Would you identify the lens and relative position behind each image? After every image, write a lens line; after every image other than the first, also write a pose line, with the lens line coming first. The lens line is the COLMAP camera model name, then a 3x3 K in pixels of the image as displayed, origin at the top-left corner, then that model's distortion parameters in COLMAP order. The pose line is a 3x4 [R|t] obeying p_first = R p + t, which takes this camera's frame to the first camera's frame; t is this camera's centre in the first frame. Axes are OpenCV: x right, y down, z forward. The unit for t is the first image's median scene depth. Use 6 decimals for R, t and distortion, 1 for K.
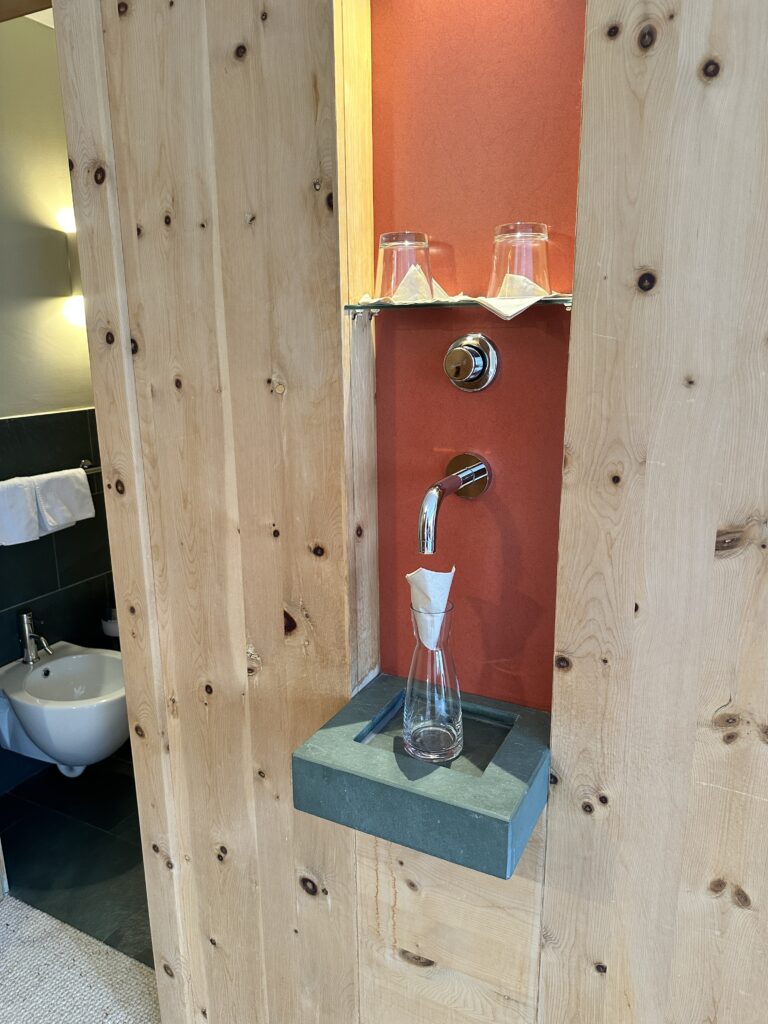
lens RADIAL K [[715.2, 0, 386.2], [0, 715.2, 512.9], [0, 0, 1]] dist [0.009106, -0.017860]
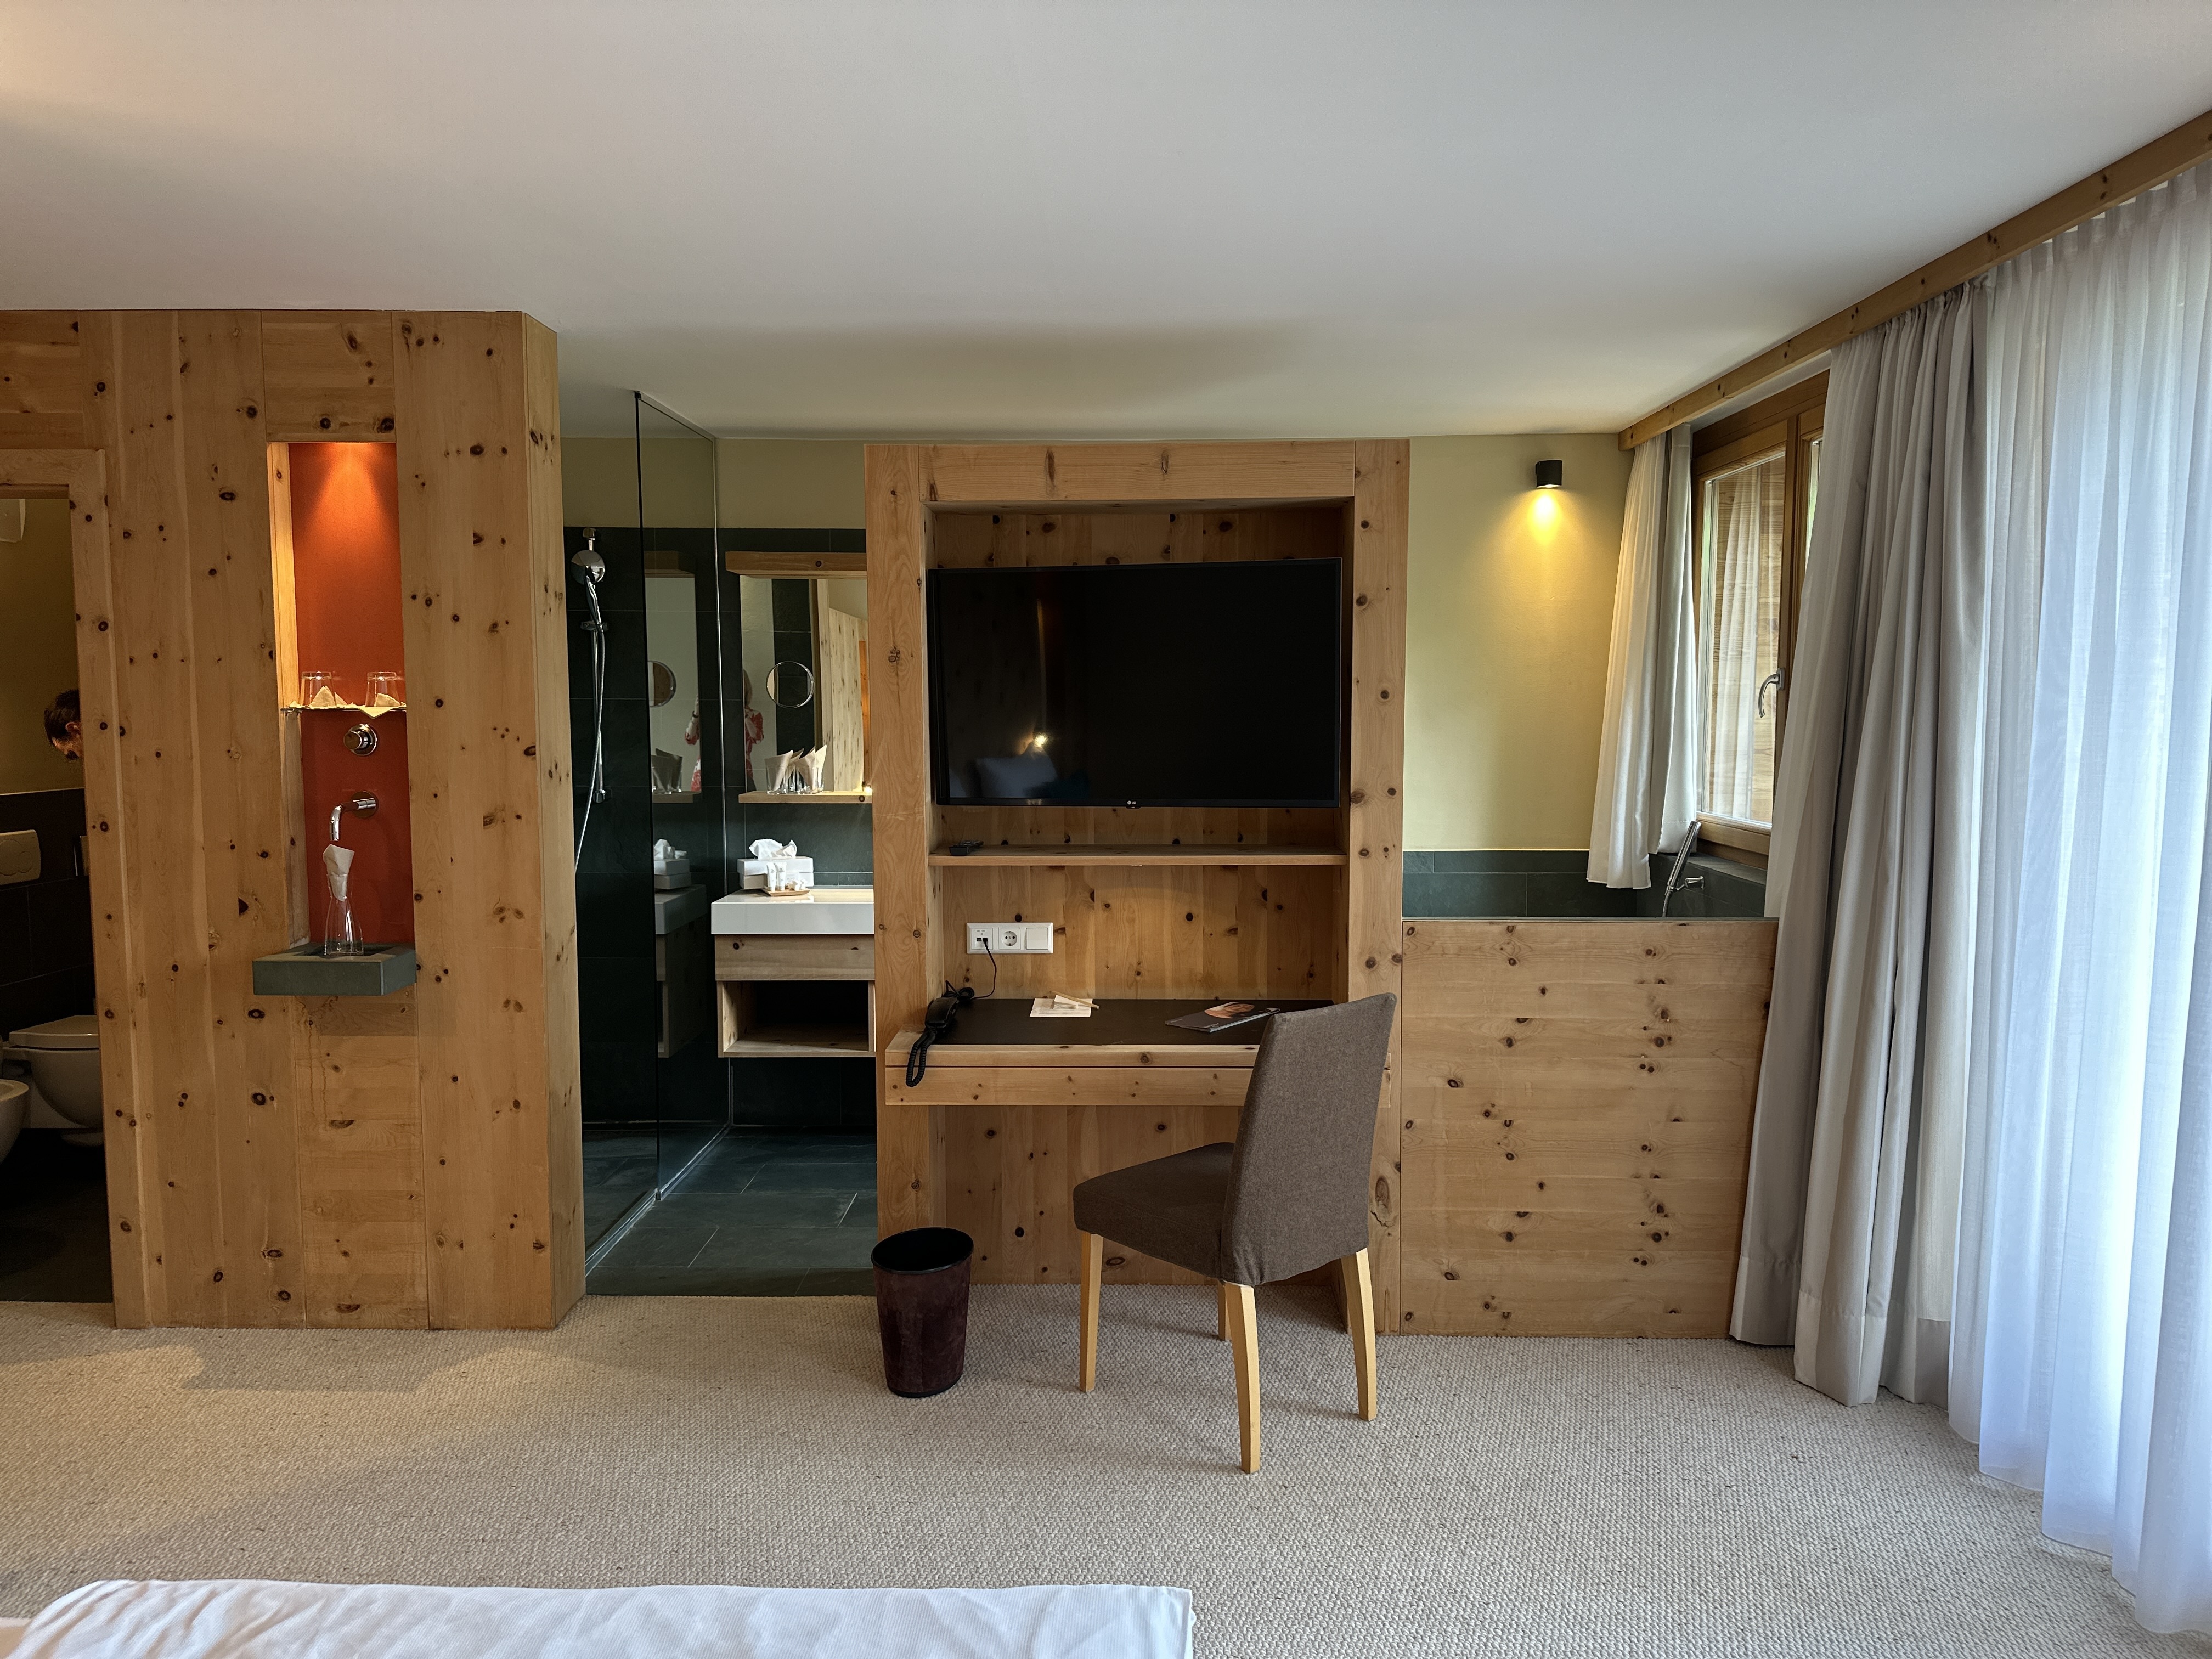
lens RADIAL K [[1544.9, 0, 1109.3], [0, 1544.9, 829.9], [0, 0, 1]] dist [0.009106, -0.017860]
pose [[0.896461, -0.026197, 0.442347, 0.075215], [0.097924, 0.985283, -0.140102, 0.703875], [-0.432167, 0.168913, 0.885833, -3.058380]]
